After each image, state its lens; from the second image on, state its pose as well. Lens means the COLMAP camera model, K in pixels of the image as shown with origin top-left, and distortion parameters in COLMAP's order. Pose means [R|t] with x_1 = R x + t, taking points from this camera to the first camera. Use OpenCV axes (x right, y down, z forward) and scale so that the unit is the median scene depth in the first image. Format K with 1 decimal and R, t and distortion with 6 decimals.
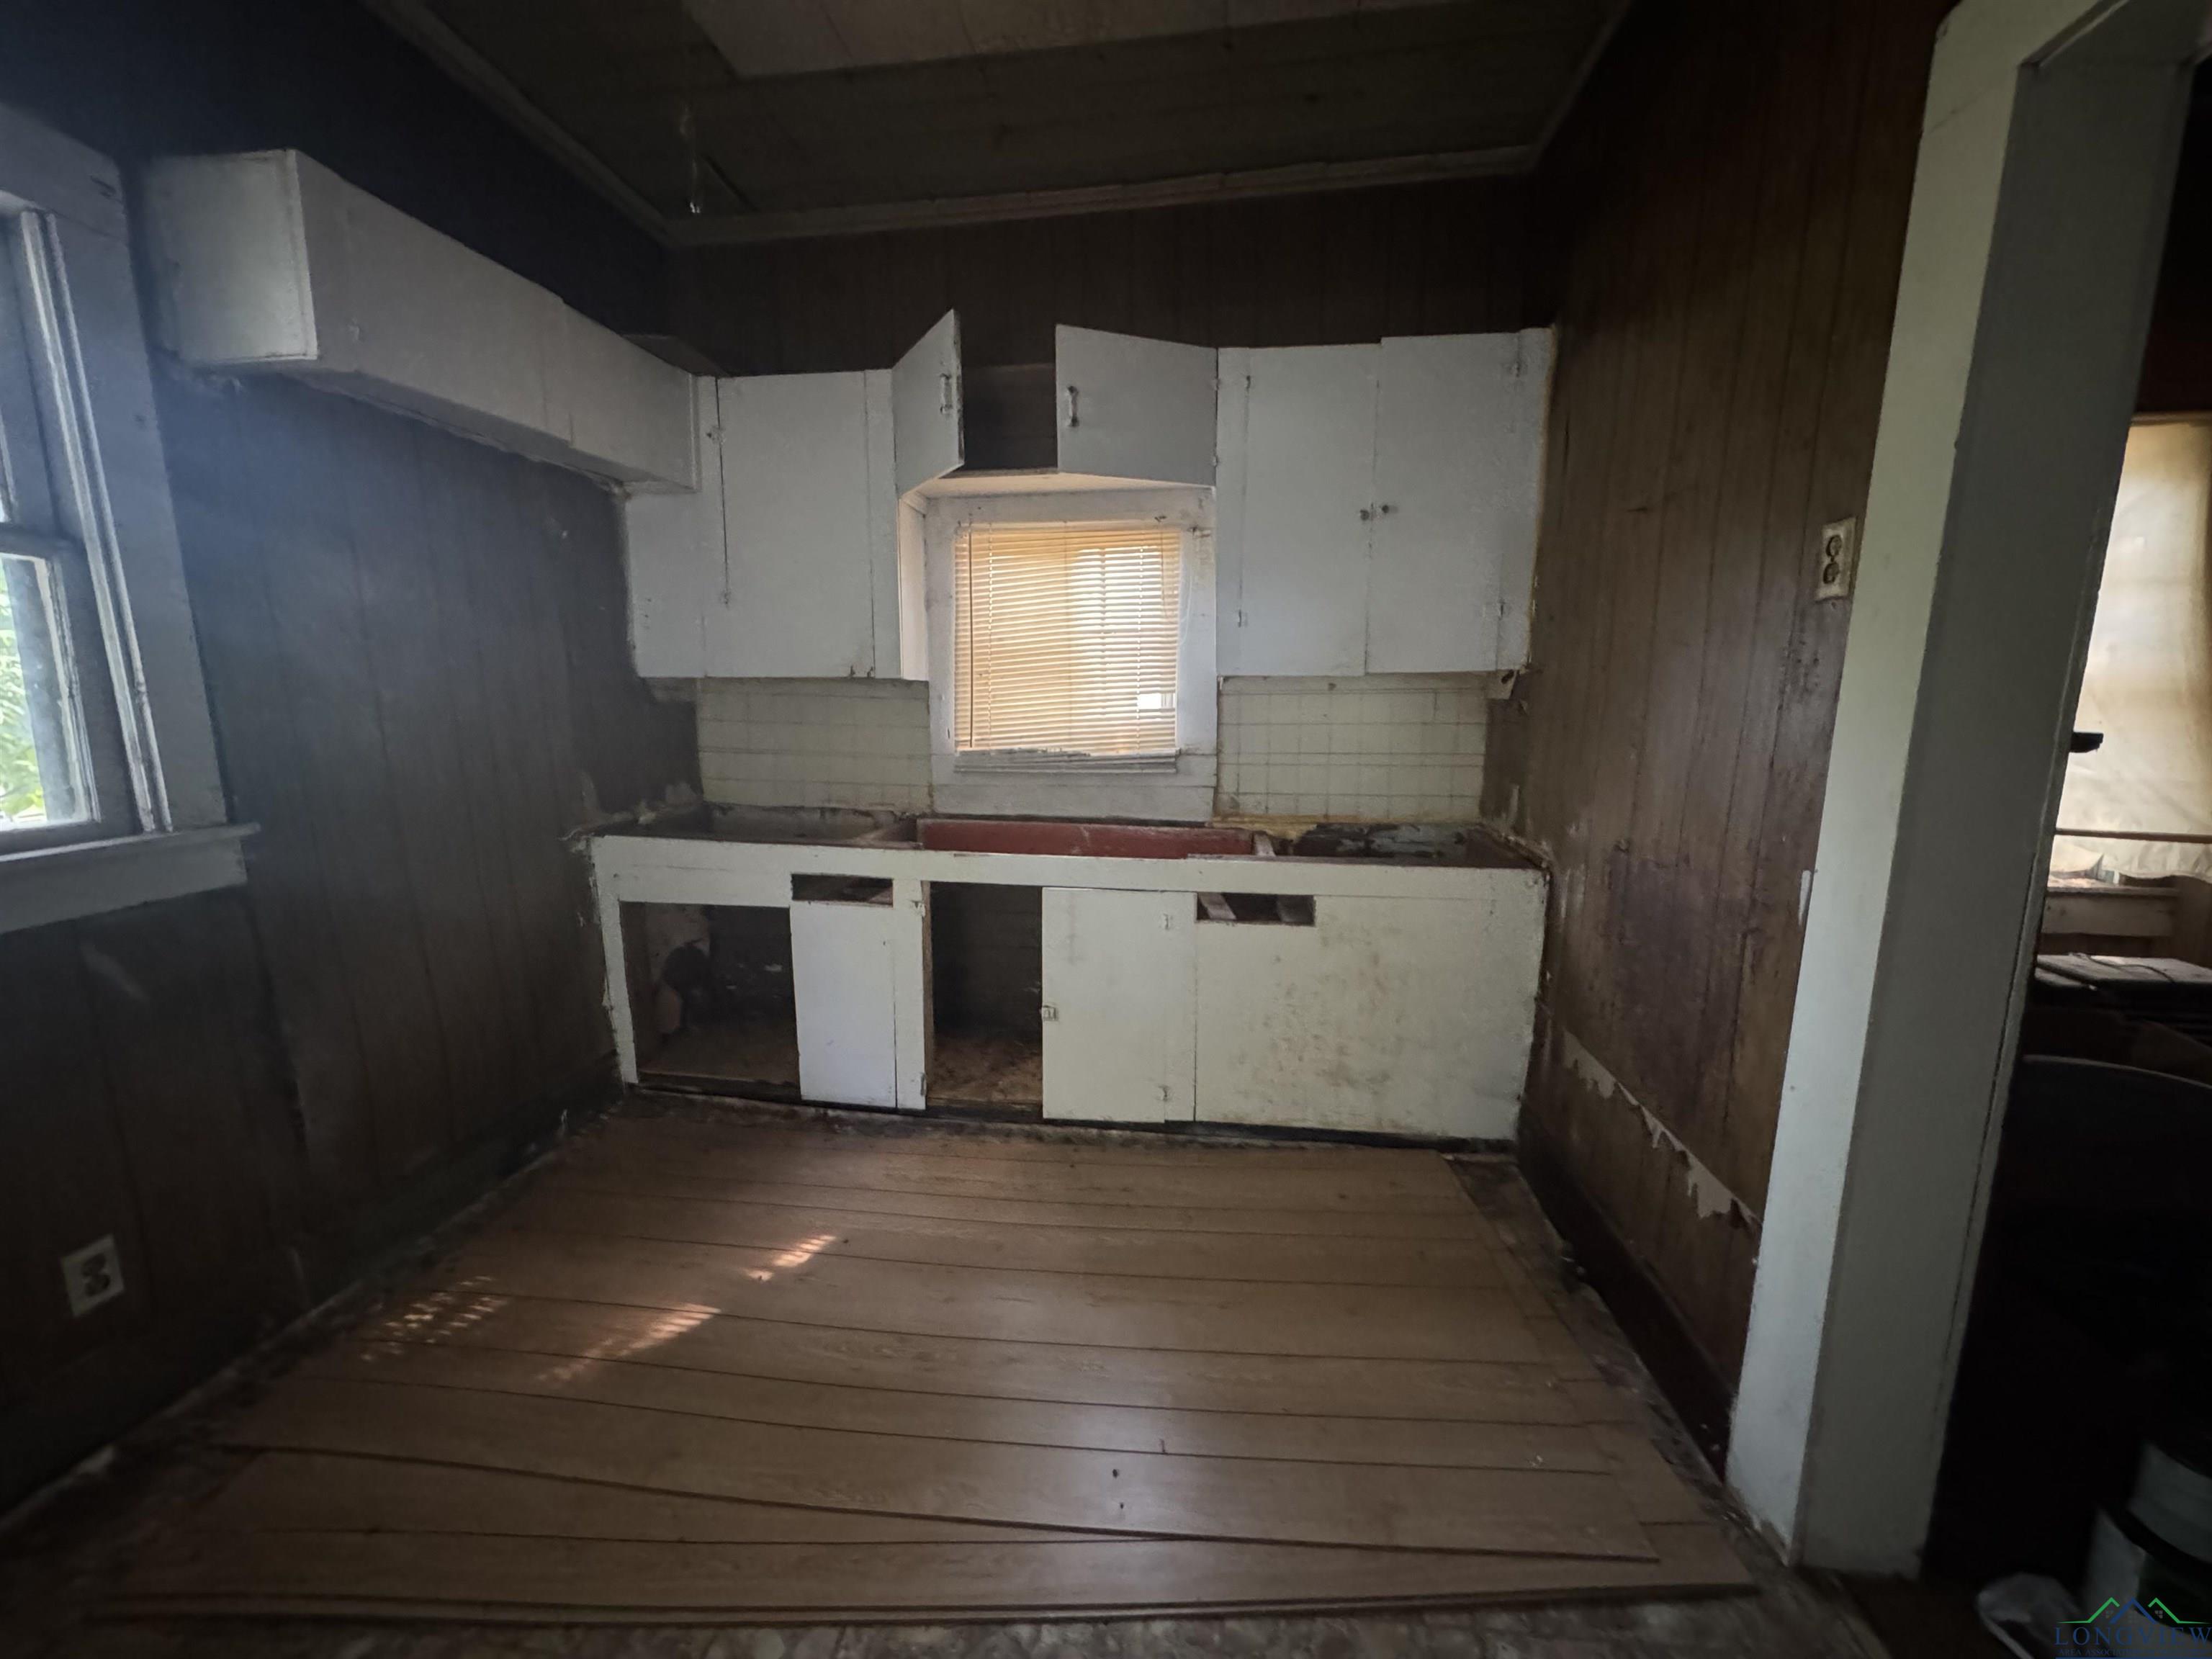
lens RADIAL K [[889.2, 0, 1105.3], [0, 889.2, 828.1], [0, 0, 1]] dist [-0.005823, 0.001198]
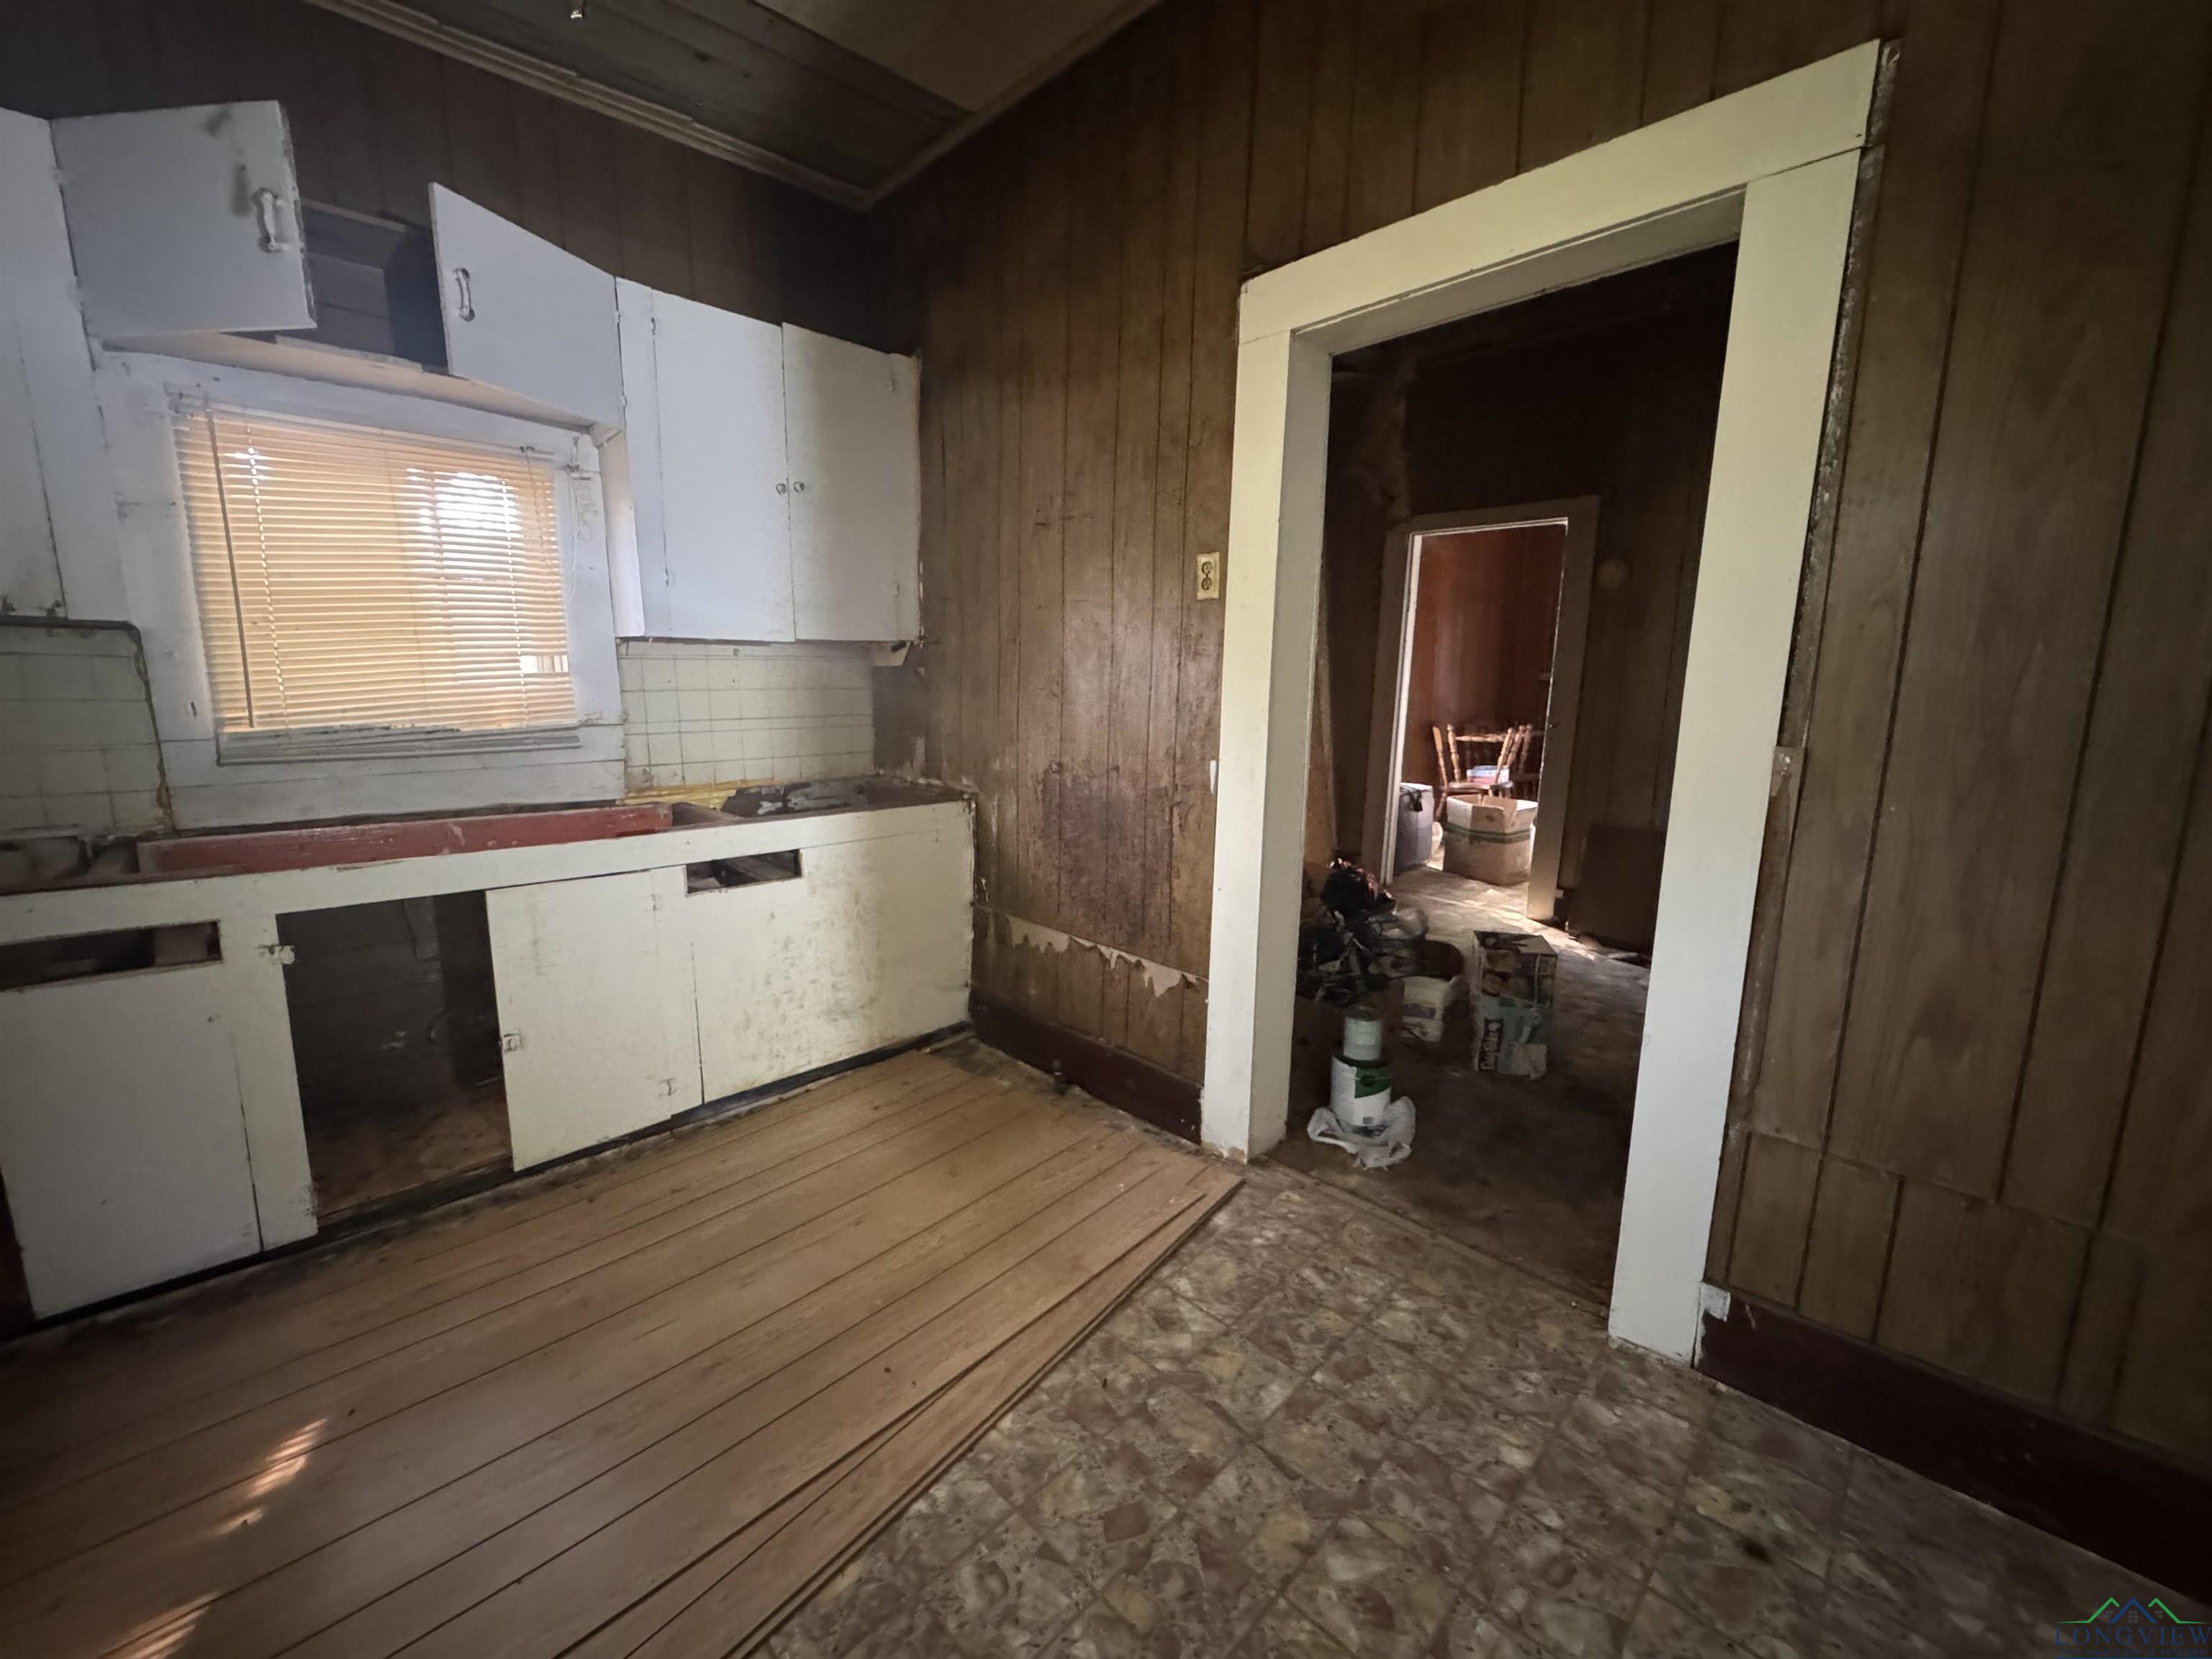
lens RADIAL K [[889.2, 0, 1108.0], [0, 889.2, 828.5], [0, 0, 1]] dist [-0.005823, 0.001198]
pose [[0.615332, -0.128300, 0.777757, -0.343311], [0.113117, 0.990826, 0.073954, 0.014974], [-0.780110, 0.042471, 0.624200, 0.053138]]
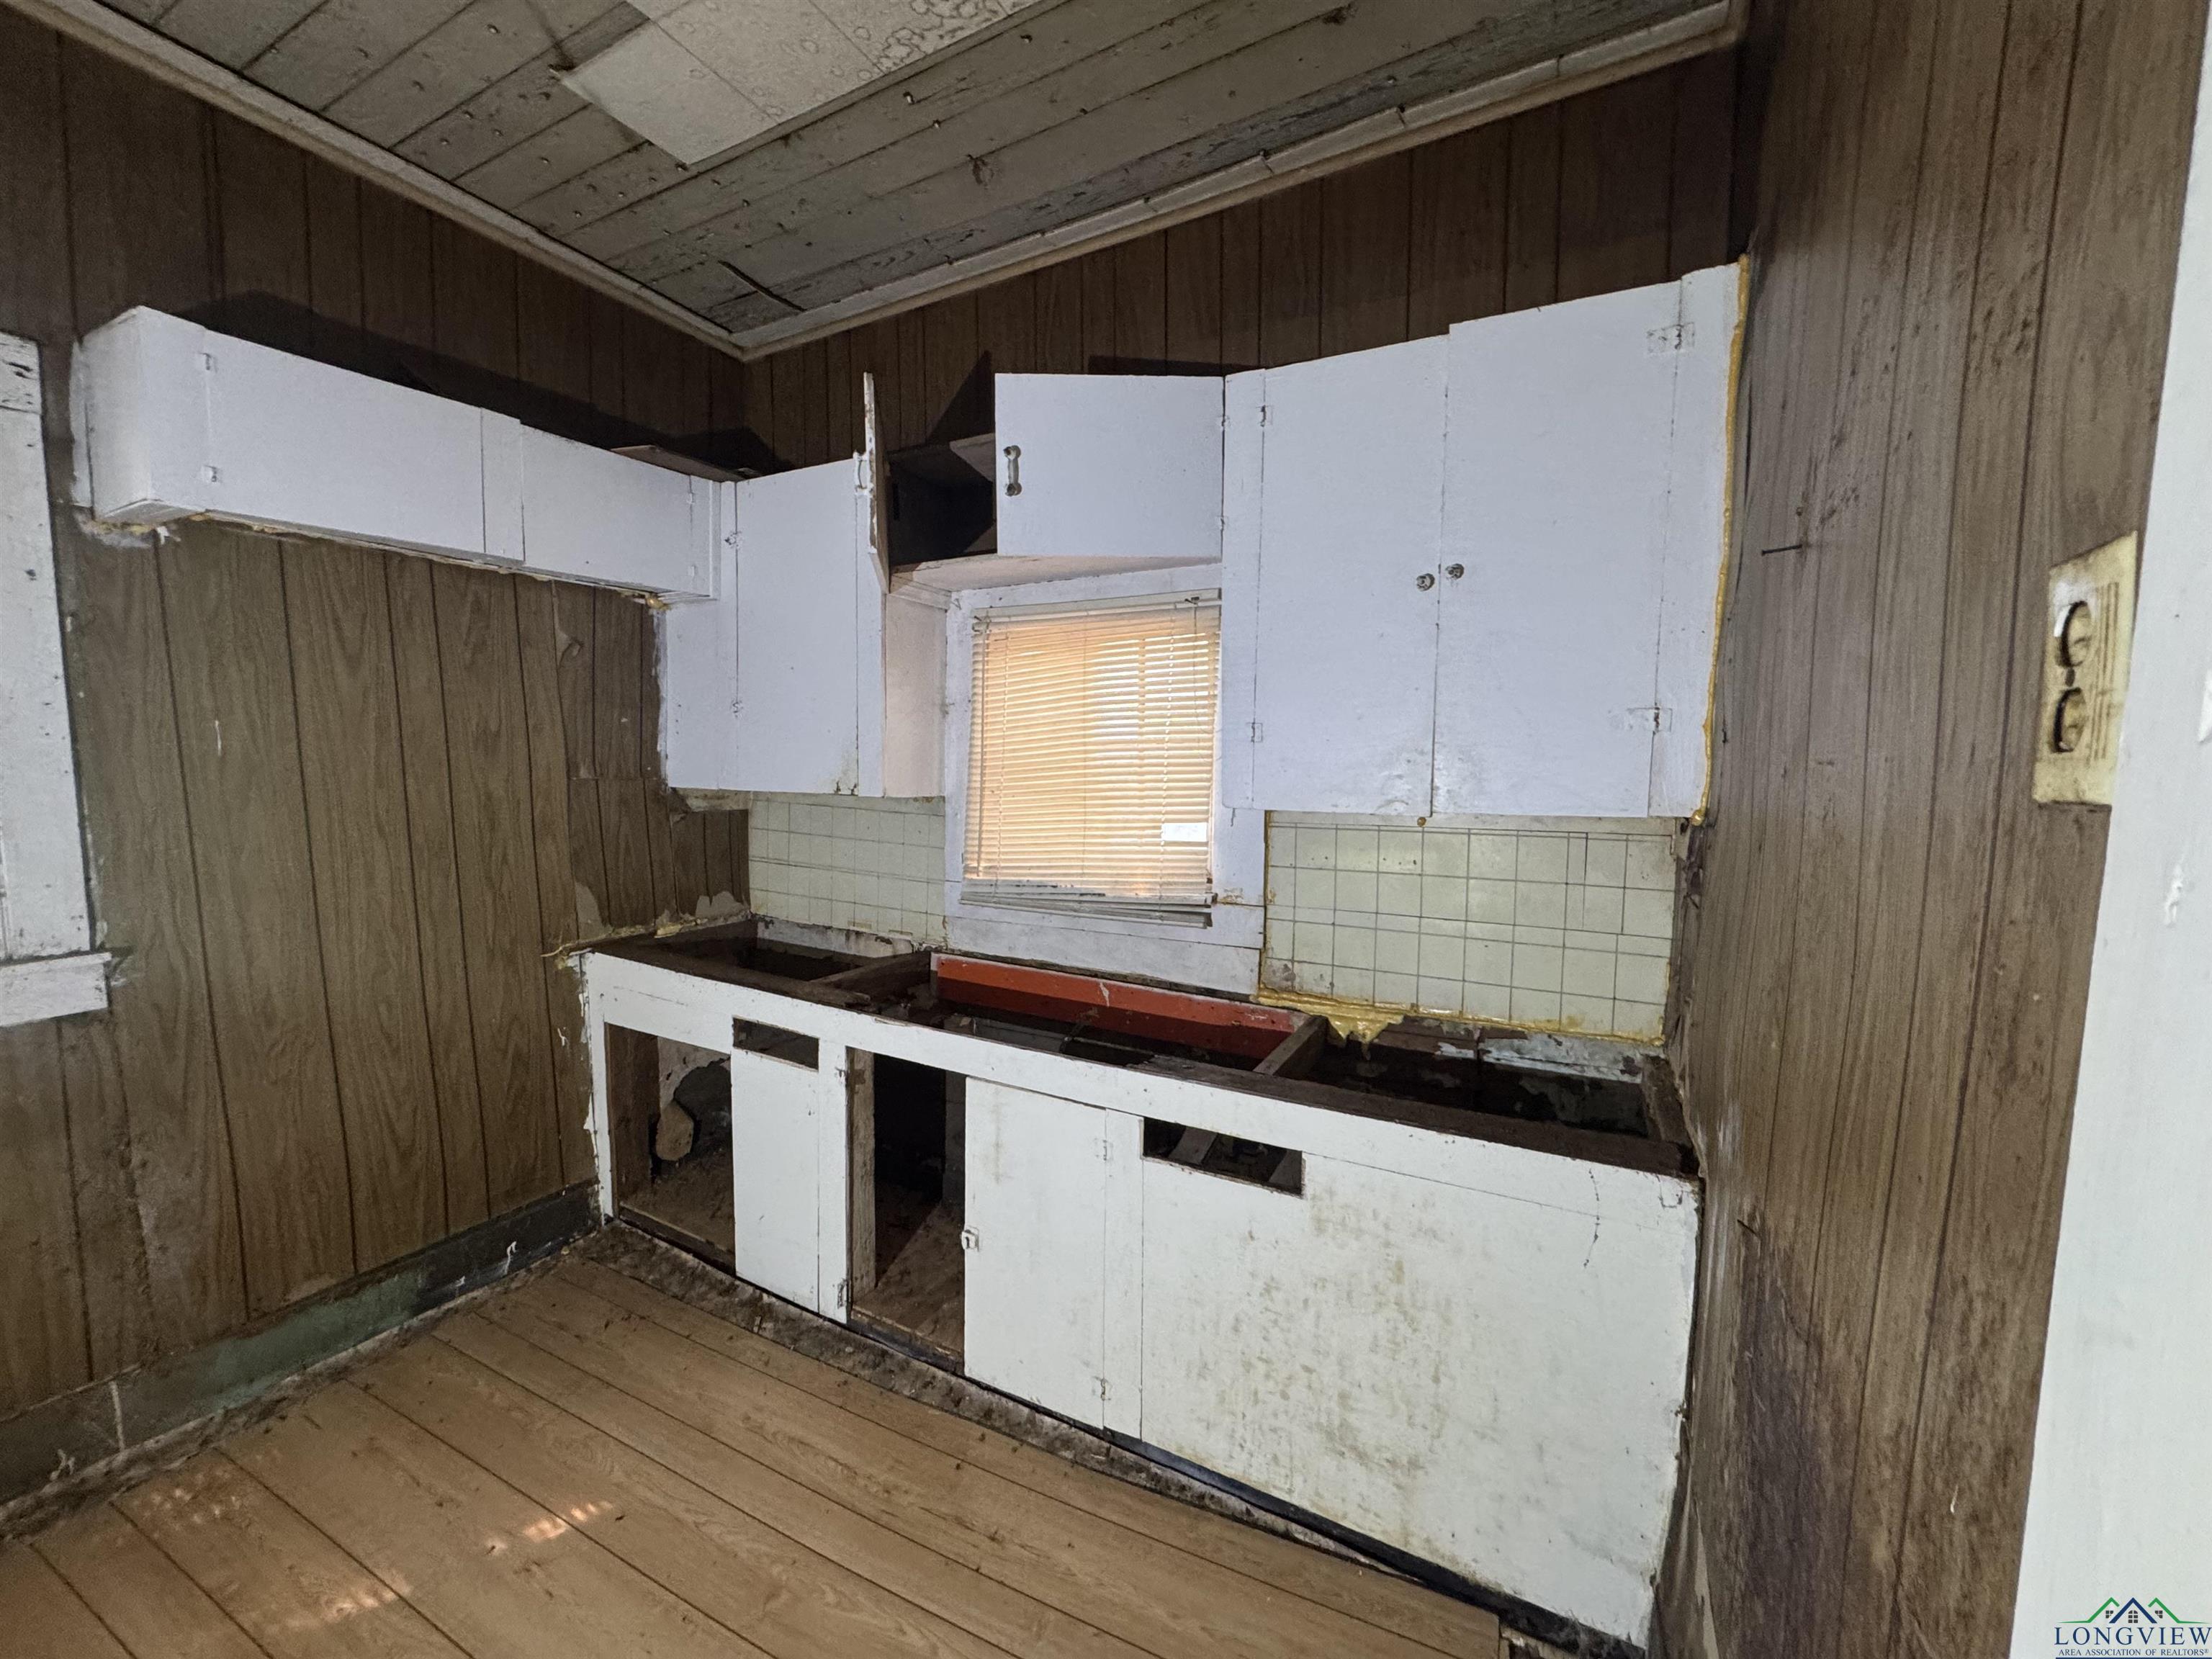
lens RADIAL K [[889.2, 0, 1104.2], [0, 889.2, 827.3], [0, 0, 1]] dist [-0.005823, 0.001198]
pose [[0.932410, 0.038331, -0.359365, 0.312224], [-0.067230, 0.995400, -0.068263, -0.104283], [0.355095, 0.087809, 0.930697, 0.301292]]
